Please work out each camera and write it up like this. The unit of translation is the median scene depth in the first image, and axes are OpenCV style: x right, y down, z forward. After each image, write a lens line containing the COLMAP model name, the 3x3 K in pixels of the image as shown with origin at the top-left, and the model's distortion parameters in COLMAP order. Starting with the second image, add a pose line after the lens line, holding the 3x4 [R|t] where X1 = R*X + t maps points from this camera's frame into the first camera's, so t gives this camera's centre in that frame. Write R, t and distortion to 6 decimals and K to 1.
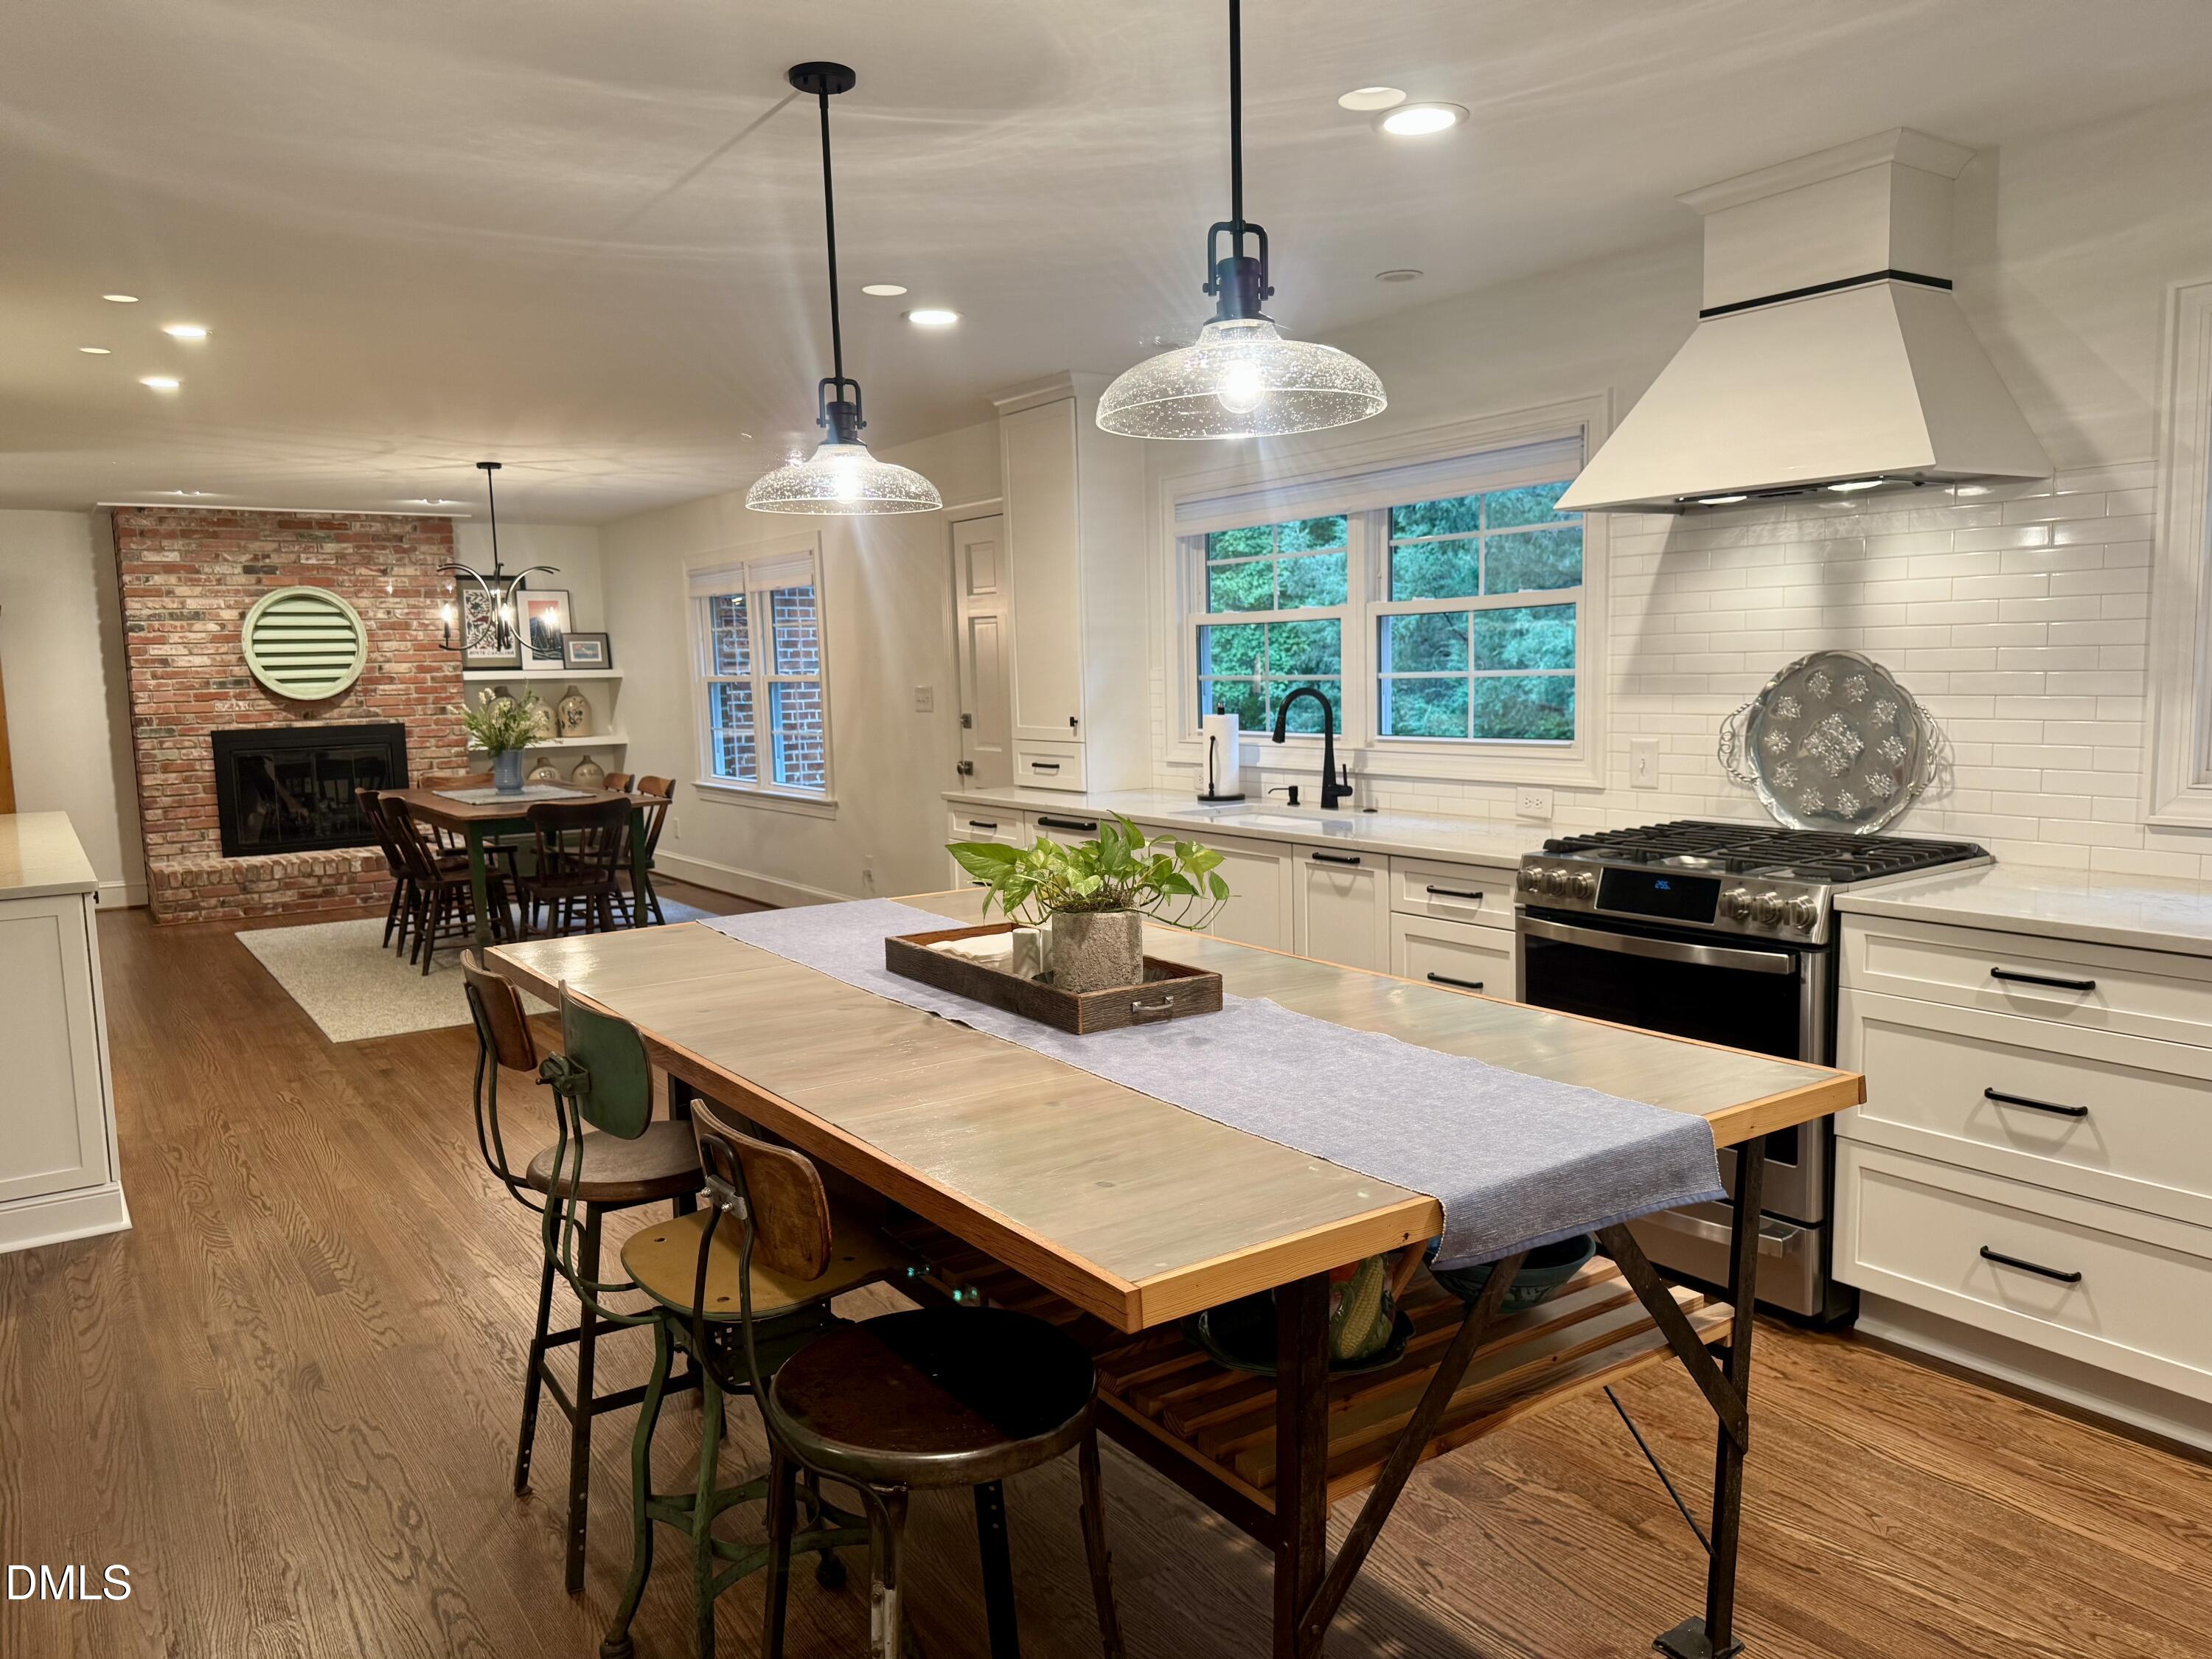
lens RADIAL K [[1568.1, 0, 1104.5], [0, 1568.1, 829.1], [0, 0, 1]] dist [0.002256, -0.007368]
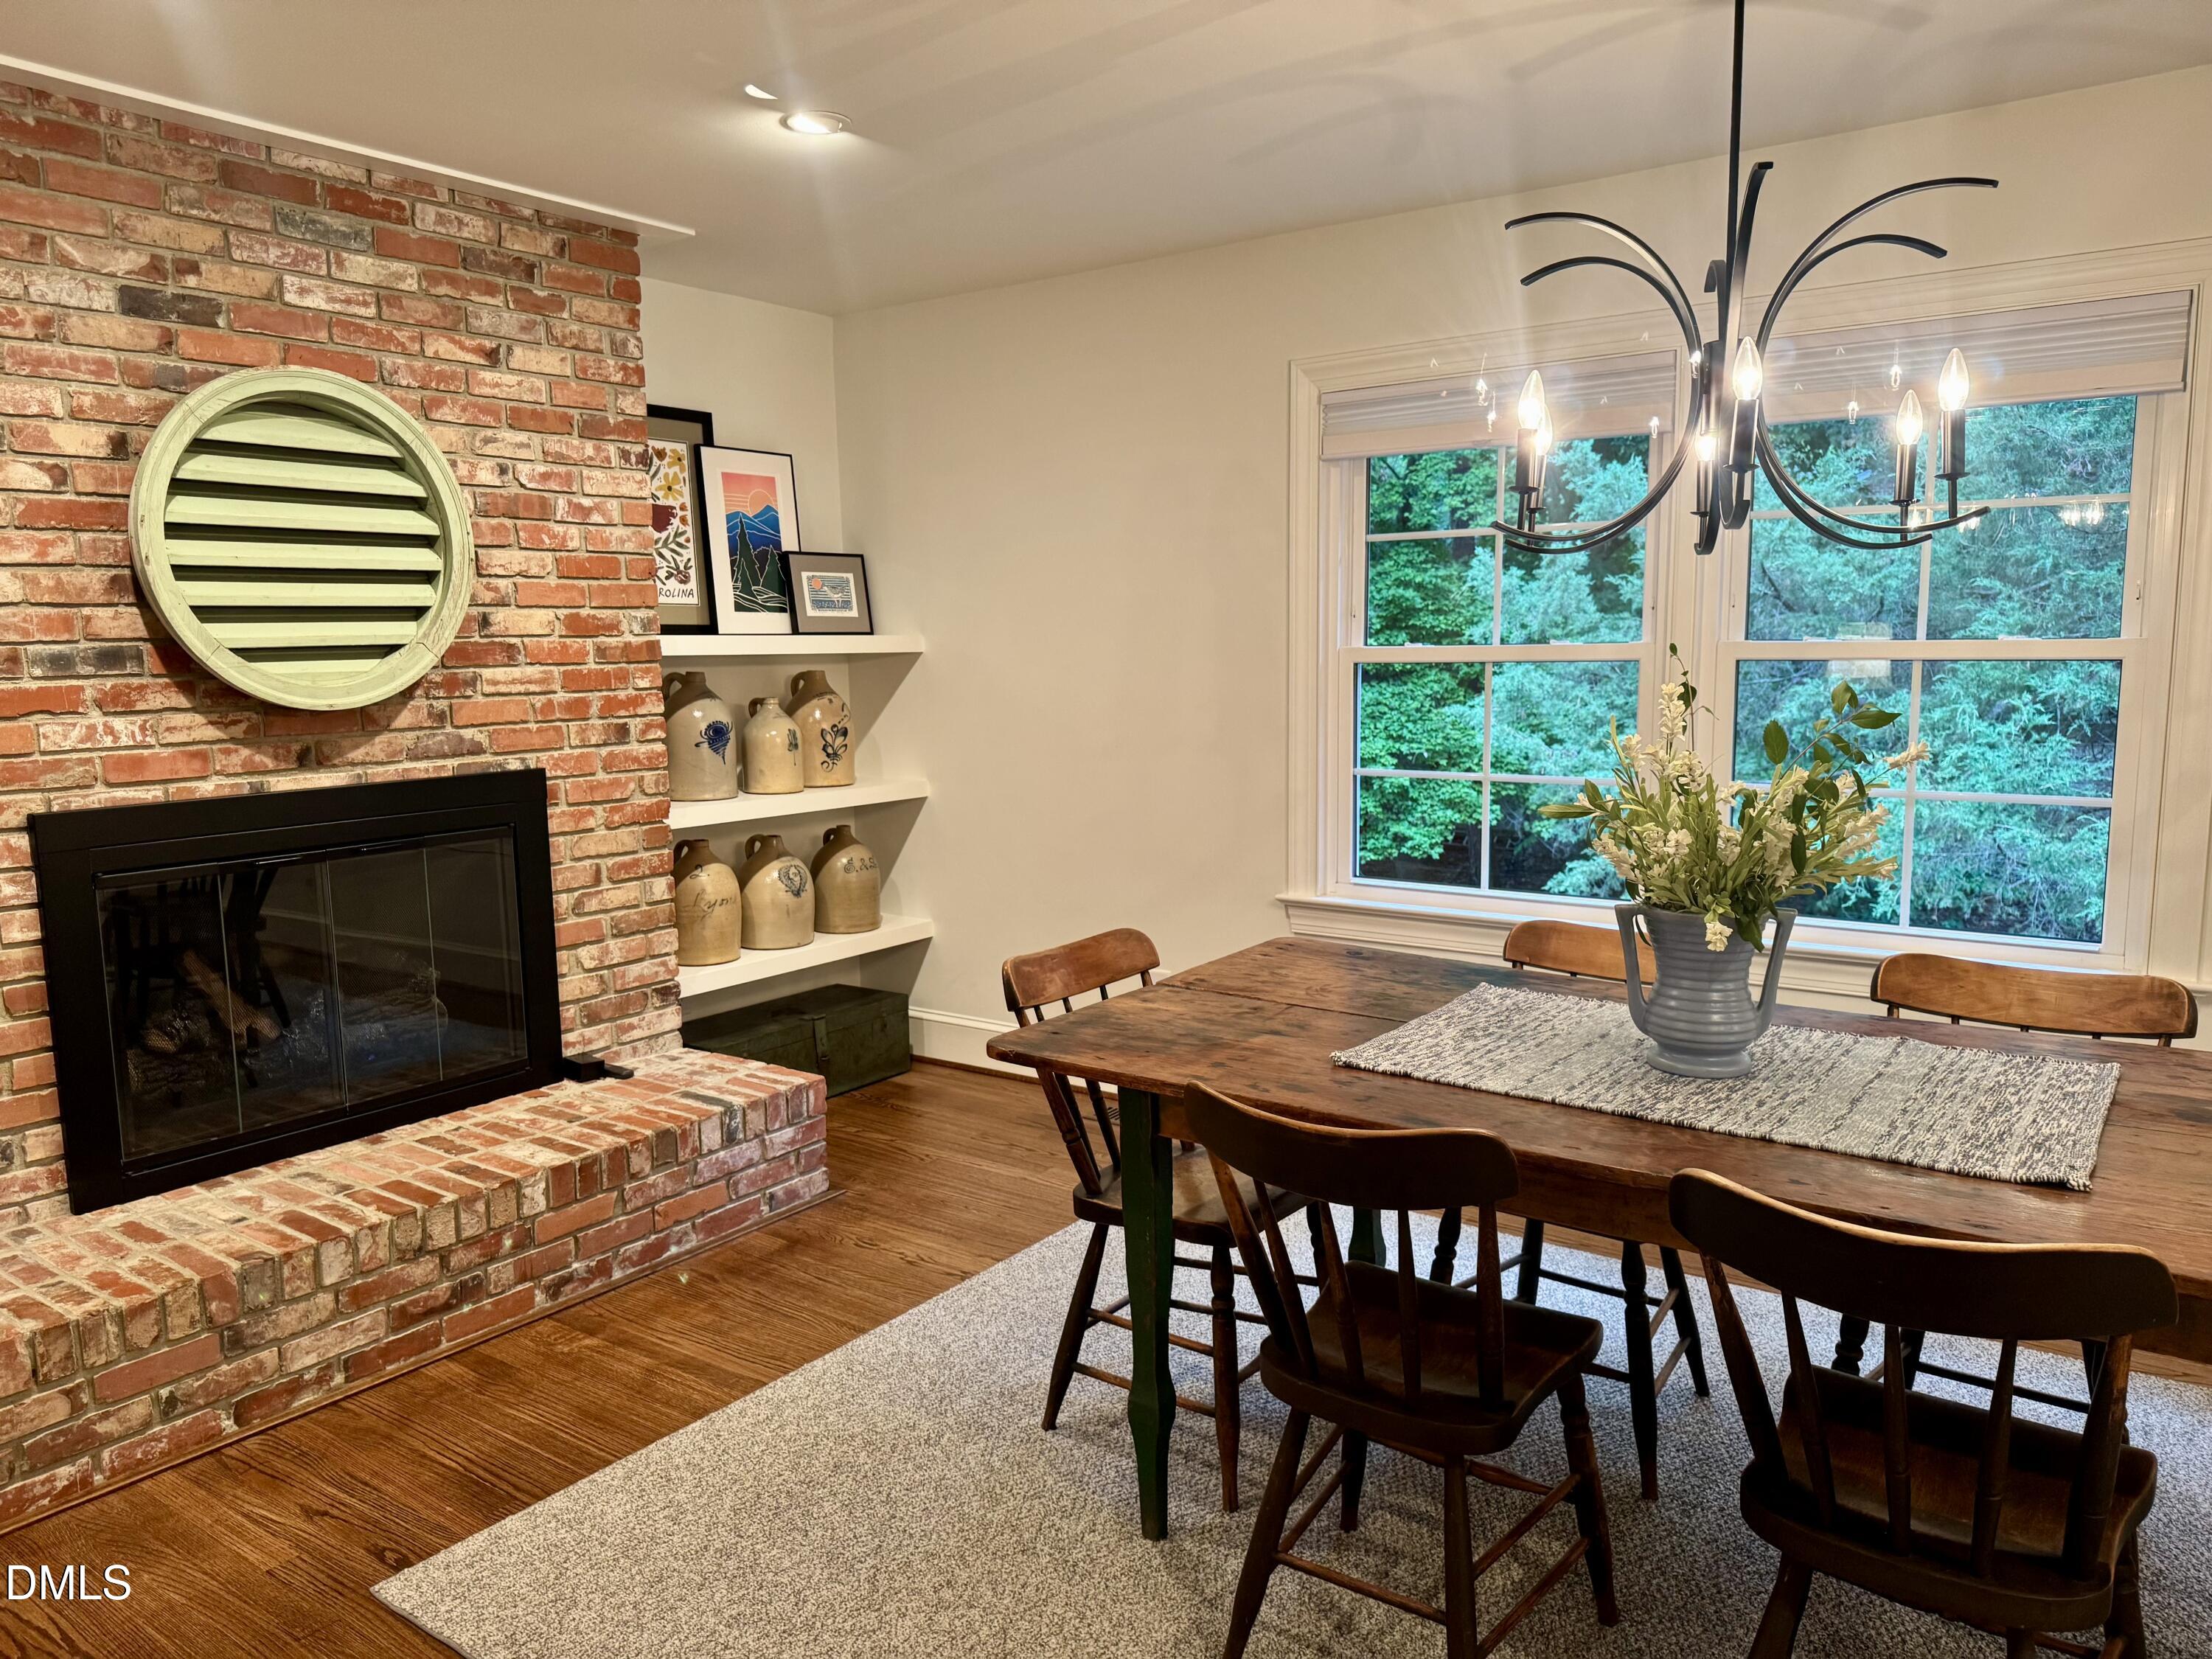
lens RADIAL K [[1568.1, 0, 1106.1], [0, 1568.1, 840.0], [0, 0, 1]] dist [0.002256, -0.007368]
pose [[0.945308, -0.032735, 0.324532, -0.456325], [0.027605, 0.999411, 0.020401, -0.056512], [-0.325008, -0.010326, 0.945655, 0.621484]]
